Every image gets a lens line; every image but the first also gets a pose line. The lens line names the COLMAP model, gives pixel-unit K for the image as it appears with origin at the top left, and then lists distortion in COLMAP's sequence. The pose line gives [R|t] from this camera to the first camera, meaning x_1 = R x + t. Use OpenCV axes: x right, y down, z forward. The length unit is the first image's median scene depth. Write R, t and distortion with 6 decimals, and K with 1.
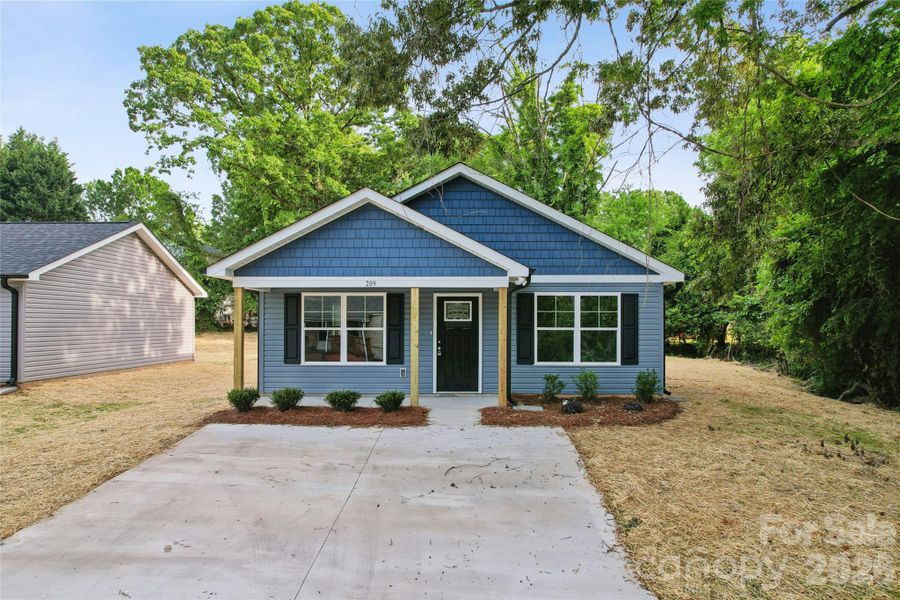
lens RADIAL K [[416.9, 0, 446.2], [0, 416.9, 302.1], [0, 0, 1]] dist [0.000376, -0.000175]
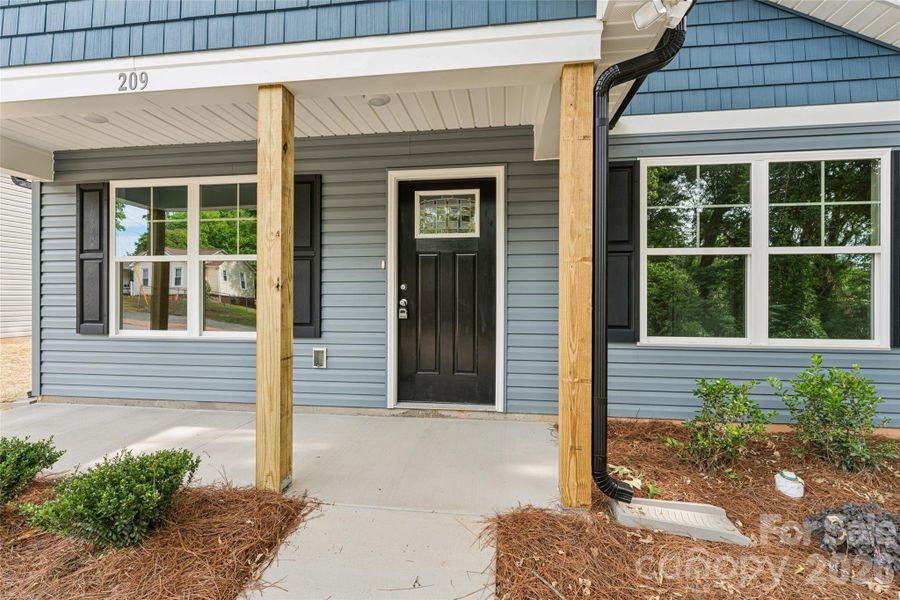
lens RADIAL K [[416.9, 0, 446.2], [0, 416.9, 302.1], [0, 0, 1]] dist [0.000376, -0.000175]
pose [[0.998083, 0.006696, -0.061521, 0.056642], [-0.002465, 0.997642, 0.068593, 0.085165], [0.061835, -0.068310, 0.995746, 0.602120]]
